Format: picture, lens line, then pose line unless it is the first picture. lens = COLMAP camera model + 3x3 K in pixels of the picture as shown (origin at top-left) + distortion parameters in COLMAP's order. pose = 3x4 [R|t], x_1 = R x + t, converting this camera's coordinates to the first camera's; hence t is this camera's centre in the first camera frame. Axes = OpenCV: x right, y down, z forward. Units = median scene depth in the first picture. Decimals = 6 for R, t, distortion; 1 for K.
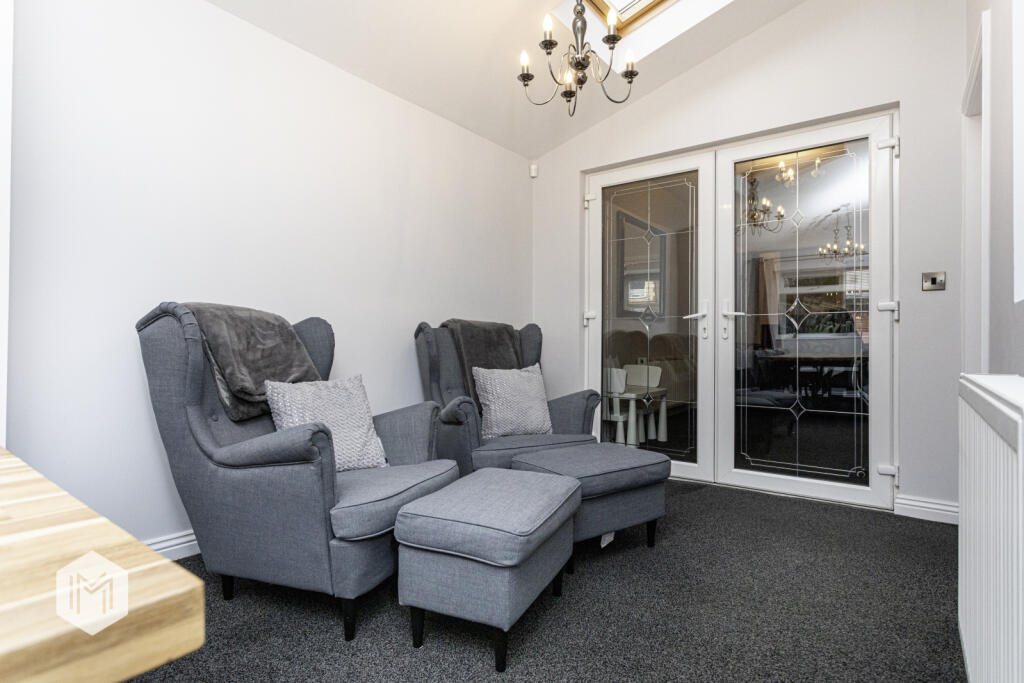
lens RADIAL K [[526.0, 0, 512.5], [0, 526.0, 339.7], [0, 0, 1]] dist [0.000735, 0.000103]
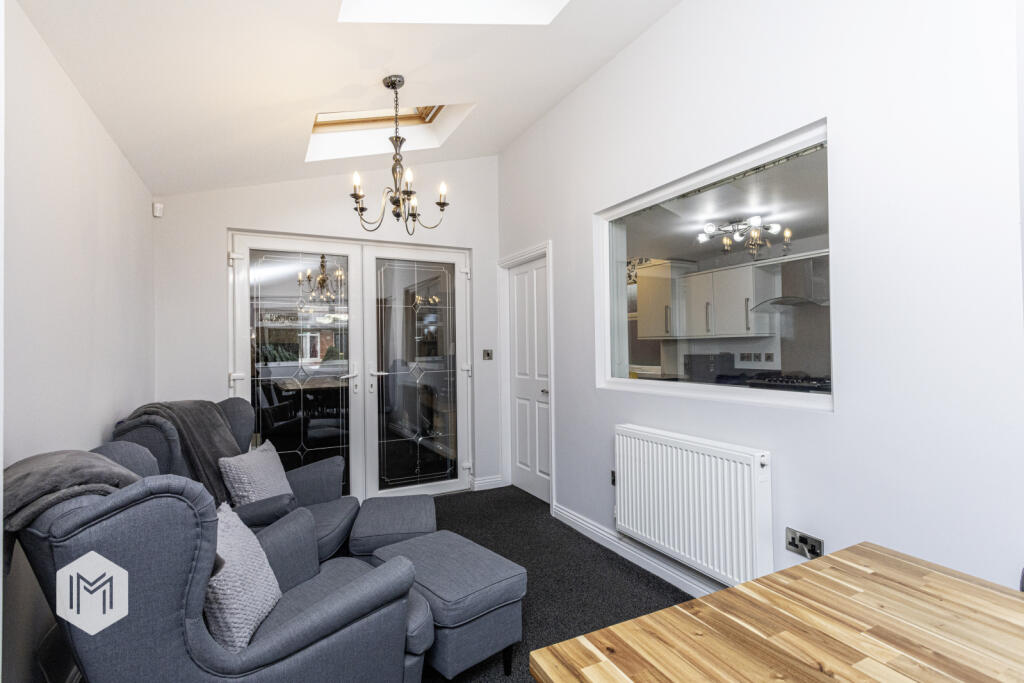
lens RADIAL K [[484.2, 0, 513.4], [0, 484.2, 341.8], [0, 0, 1]] dist [0.002635, 0.005241]
pose [[0.434841, -0.001818, 0.900505, -0.519077], [0.011364, 0.999929, -0.003468, -0.118992], [-0.900435, 0.011742, 0.434831, 0.166418]]
